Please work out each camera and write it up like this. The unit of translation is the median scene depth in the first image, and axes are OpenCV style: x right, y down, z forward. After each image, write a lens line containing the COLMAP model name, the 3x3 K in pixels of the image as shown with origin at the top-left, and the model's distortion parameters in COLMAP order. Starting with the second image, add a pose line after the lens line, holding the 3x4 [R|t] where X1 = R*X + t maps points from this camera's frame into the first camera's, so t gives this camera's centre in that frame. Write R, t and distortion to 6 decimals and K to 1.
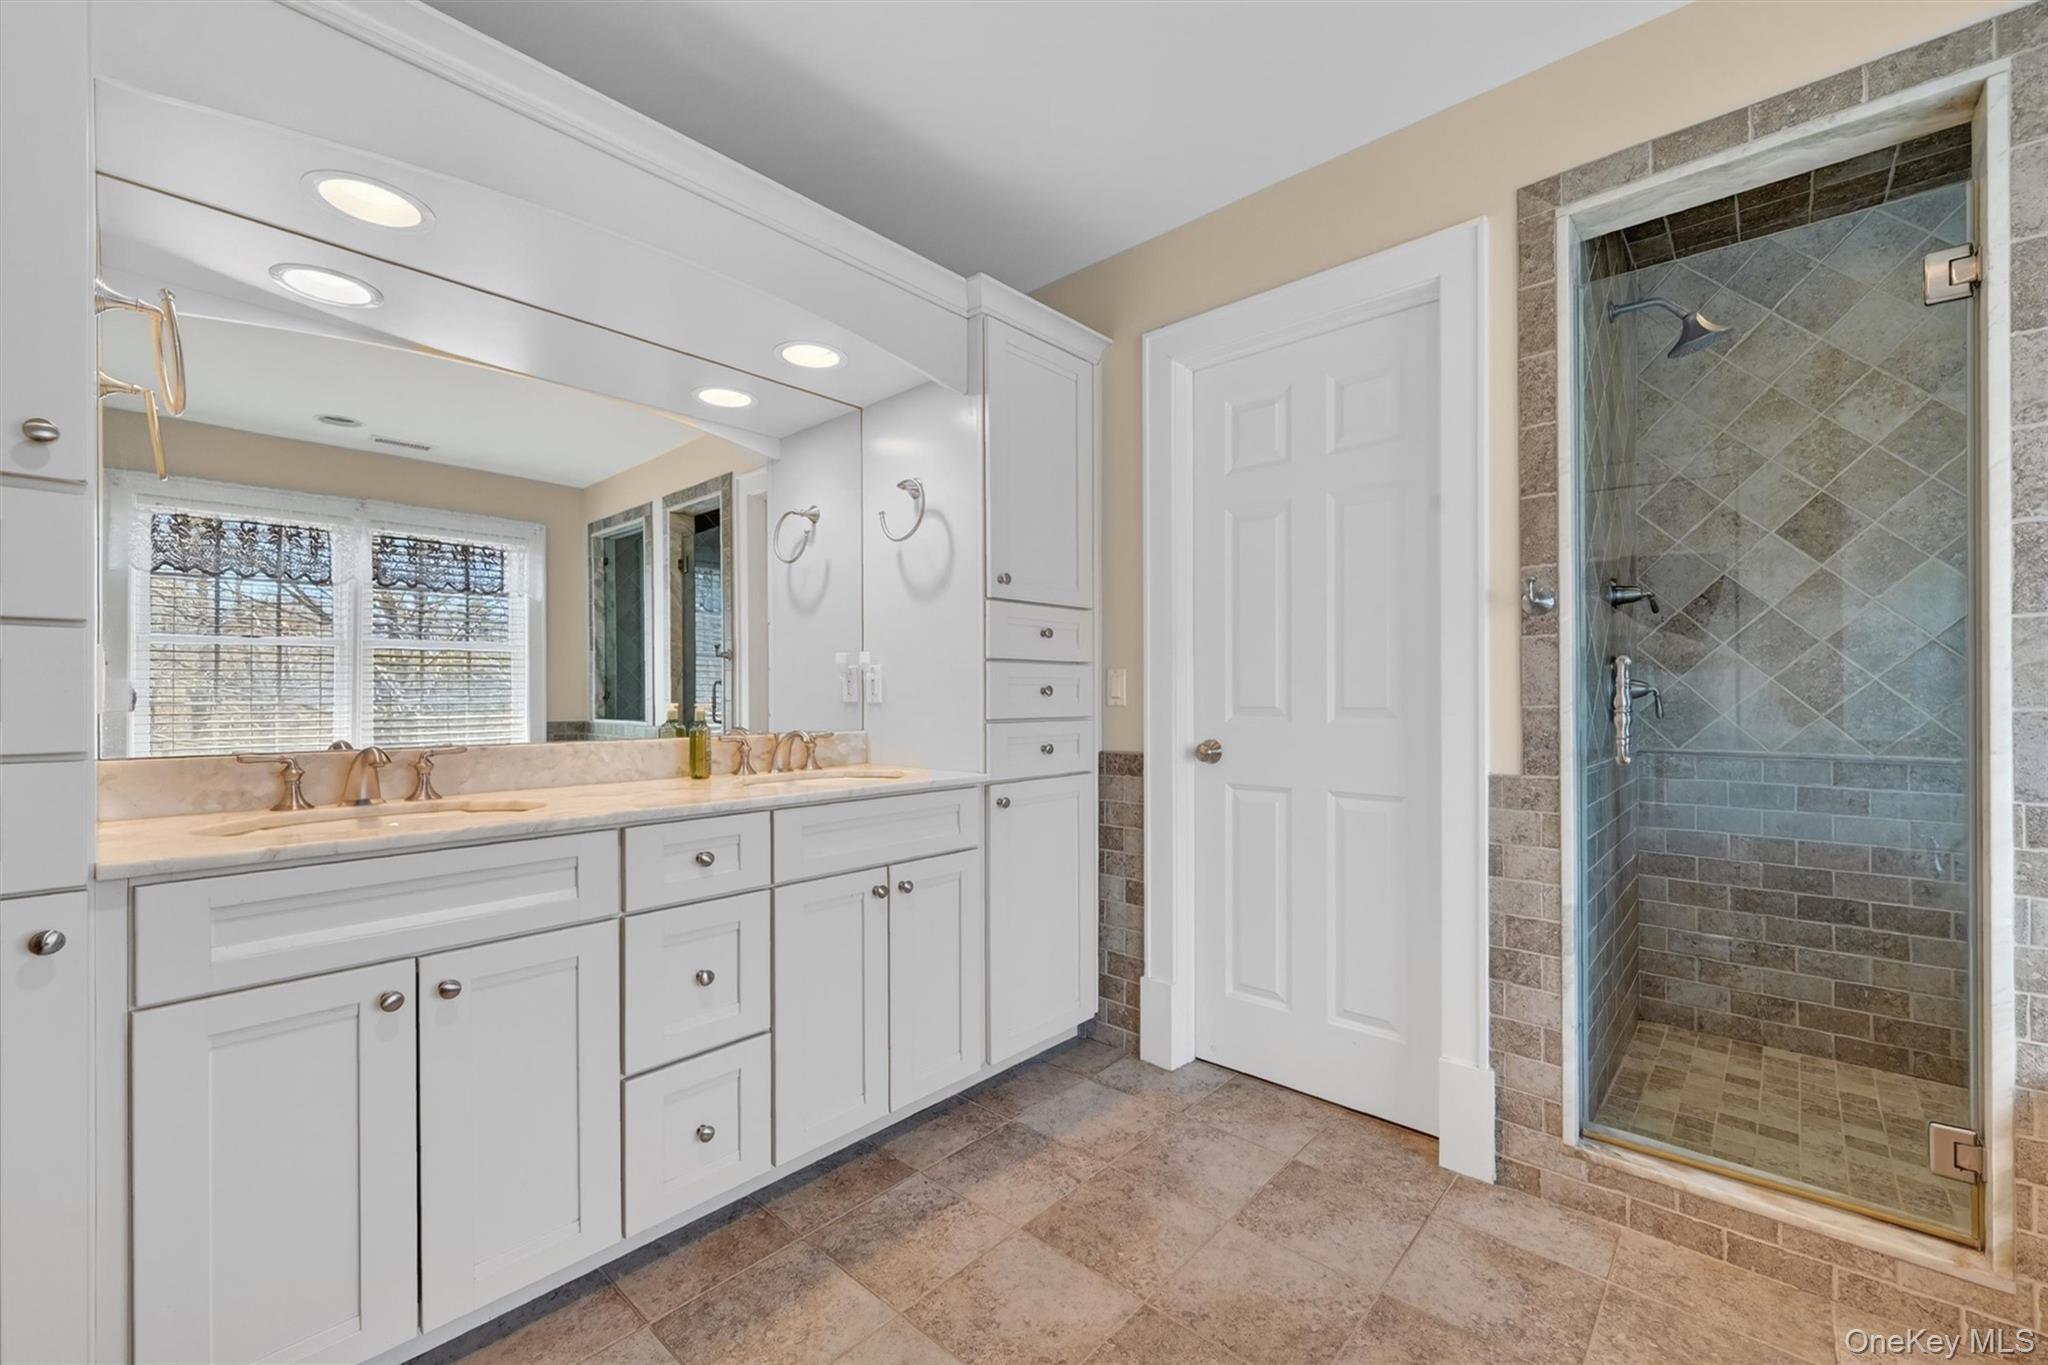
lens RADIAL K [[841.1, 0, 1026.0], [0, 841.1, 694.1], [0, 0, 1]] dist [0.000094, 0.000188]
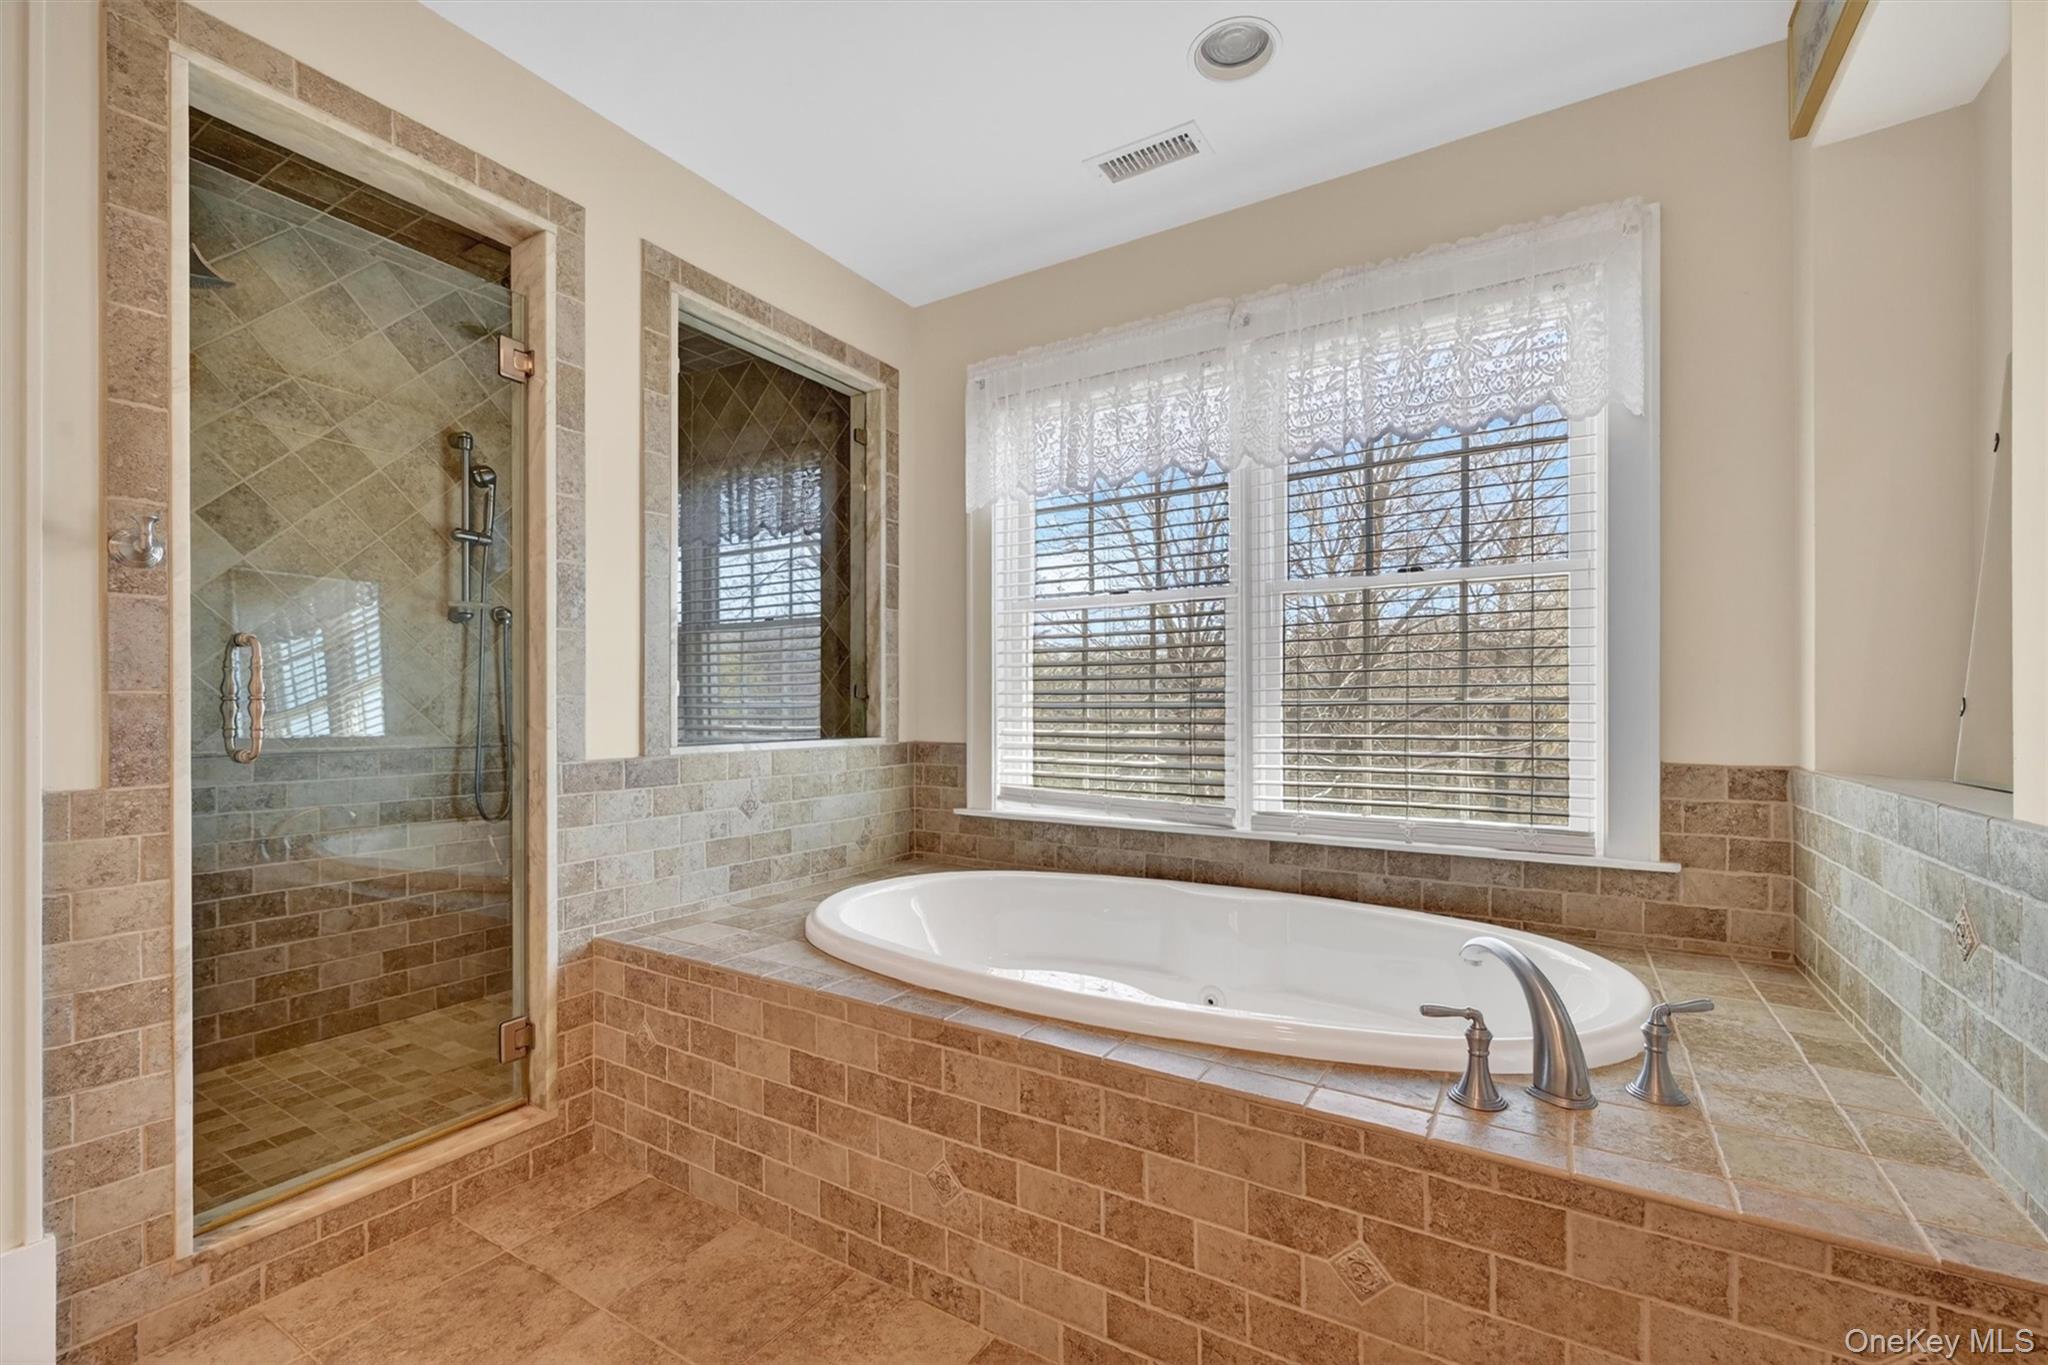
lens RADIAL K [[841.1, 0, 1066.1], [0, 841.1, 702.6], [0, 0, 1]] dist [0.000094, 0.000188]
pose [[-0.206289, 0.005972, 0.978473, -0.274391], [-0.000334, 0.999981, -0.006174, 0.028206], [-0.978491, -0.001600, -0.206283, 0.354139]]
